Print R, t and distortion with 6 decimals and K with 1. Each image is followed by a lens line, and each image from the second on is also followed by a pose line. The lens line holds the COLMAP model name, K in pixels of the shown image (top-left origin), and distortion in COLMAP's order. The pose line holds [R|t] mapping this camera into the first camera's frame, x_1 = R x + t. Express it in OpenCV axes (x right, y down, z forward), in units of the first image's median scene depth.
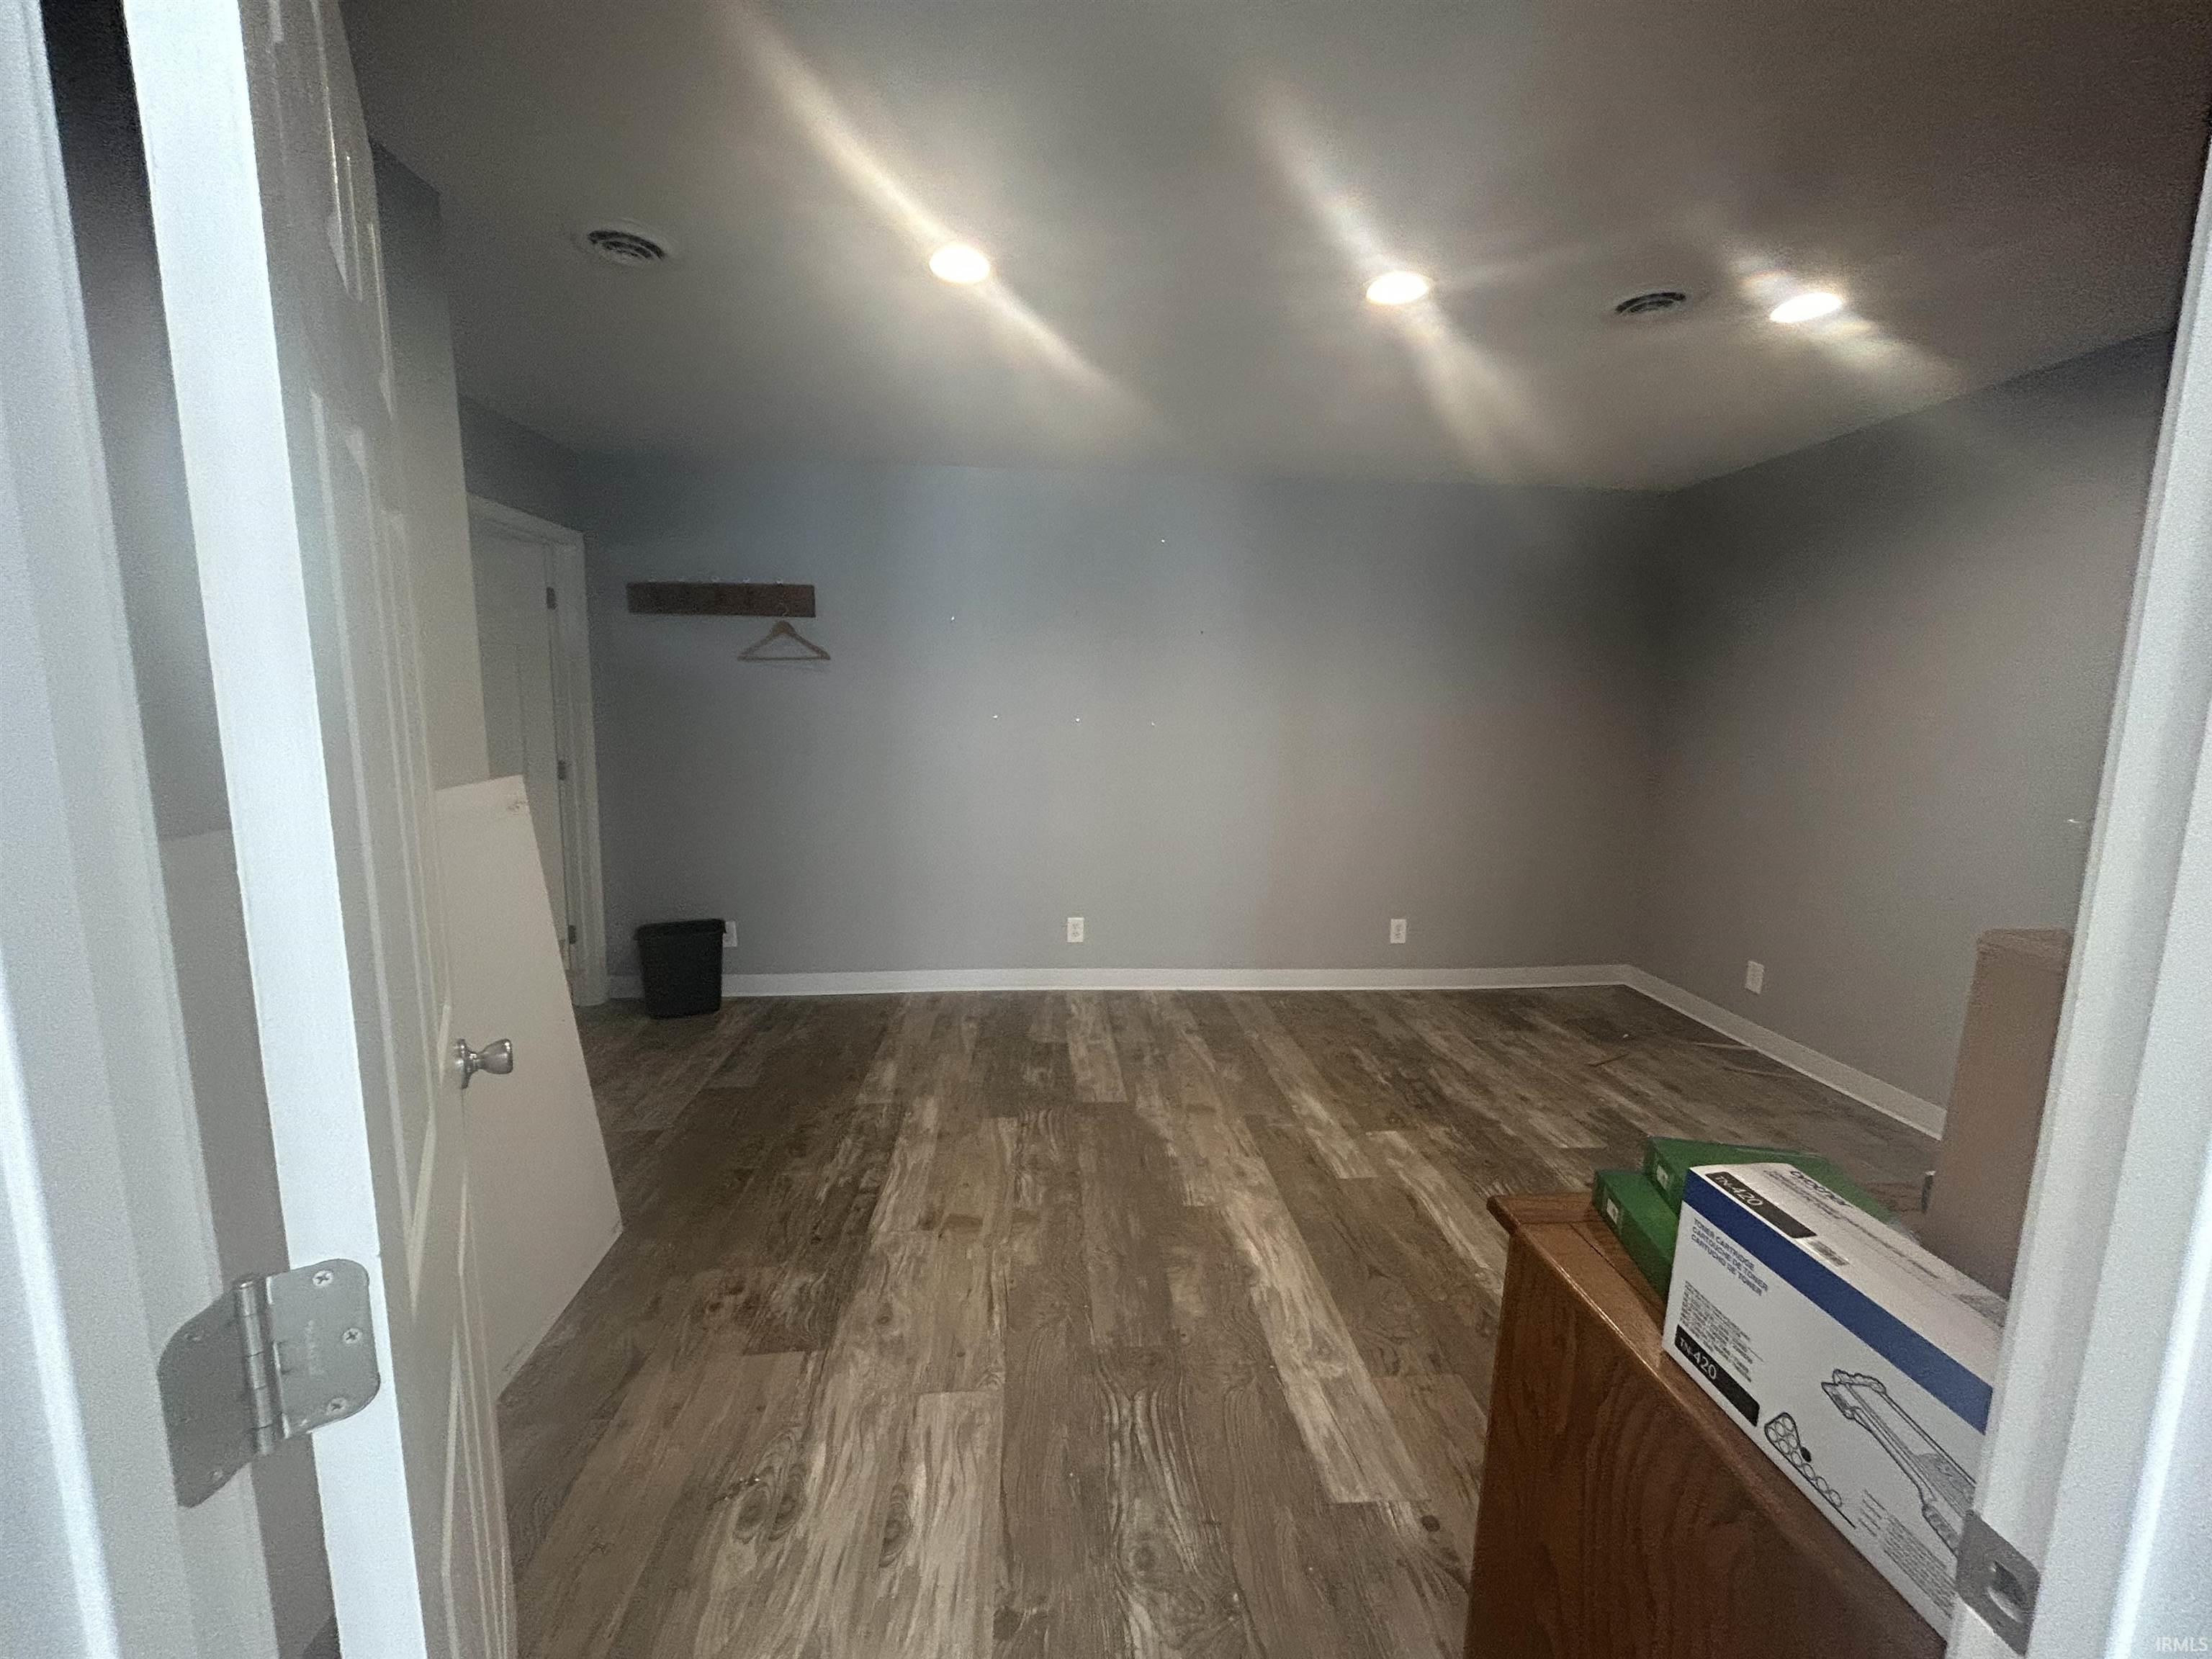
lens RADIAL K [[888.3, 0, 1106.0], [0, 888.3, 829.5], [0, 0, 1]] dist [-0.000988, 0.000279]
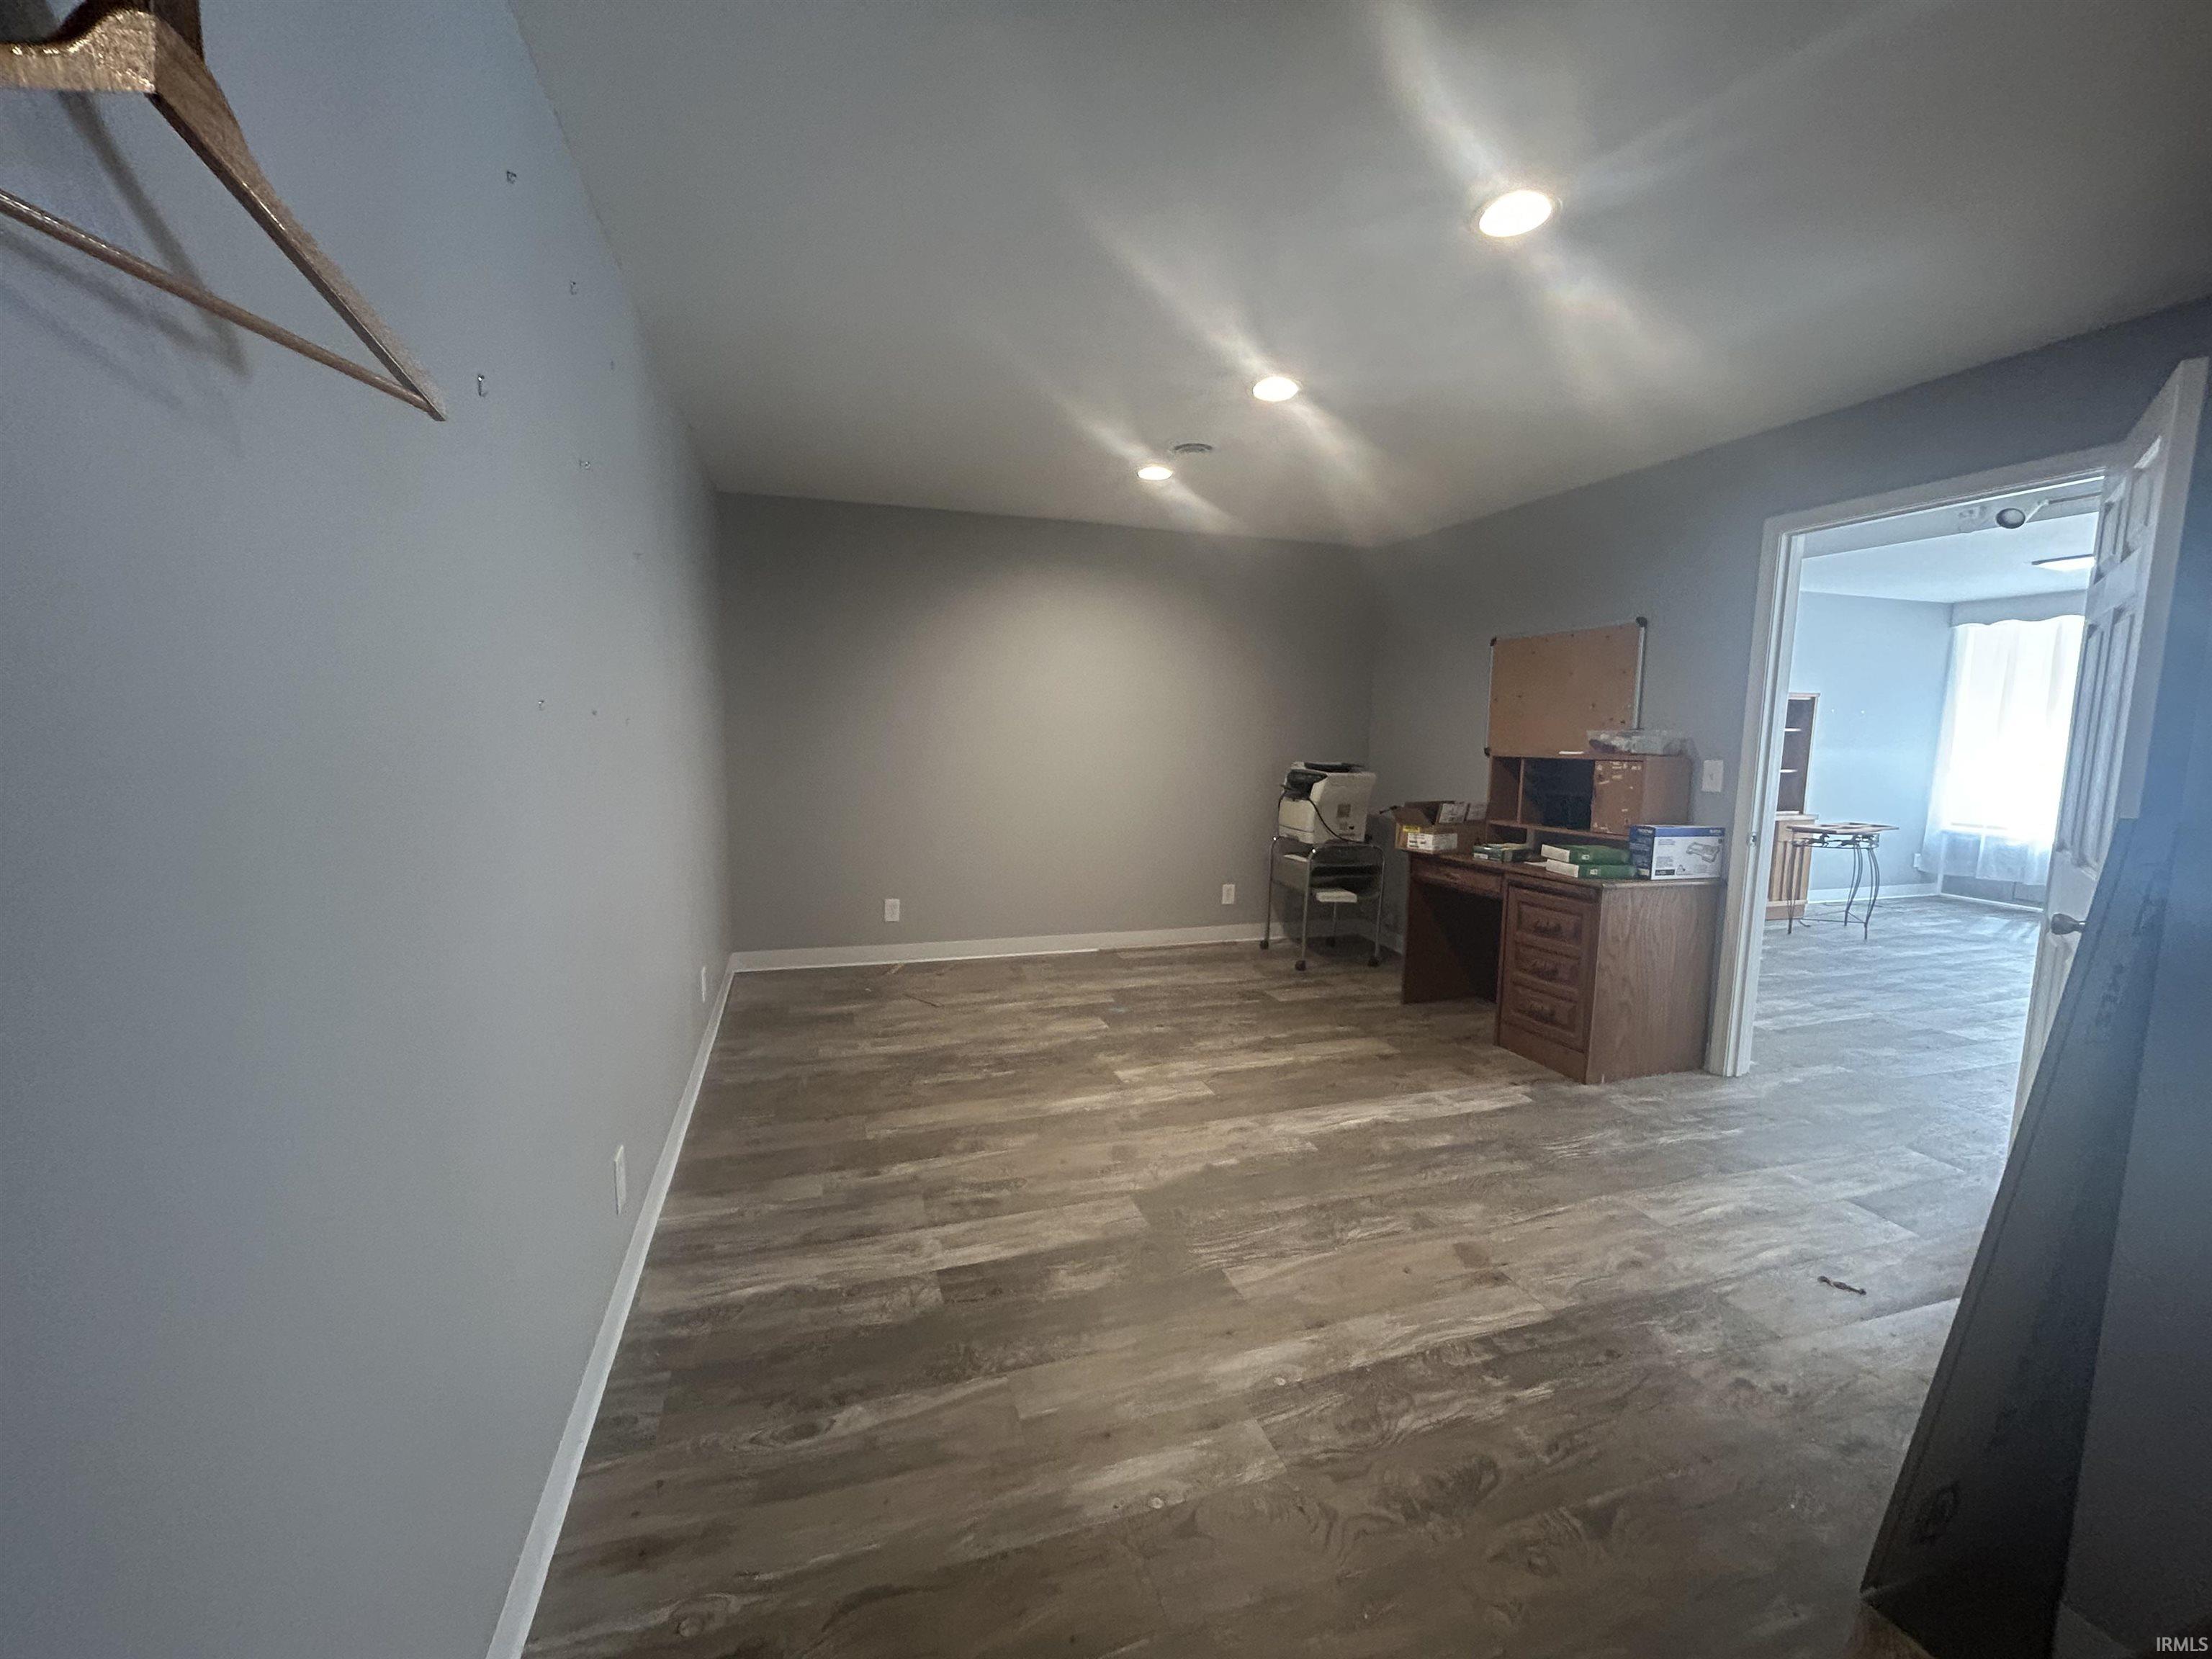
lens RADIAL K [[876.7, 0, 1106.0], [0, 876.7, 829.5], [0, 0, 1]] dist [0.016742, 0.000255]
pose [[-0.226073, -0.133618, 0.964903, -0.808771], [0.116201, 0.979775, 0.162903, -0.175855], [-0.967155, 0.148950, -0.205974, 1.320164]]
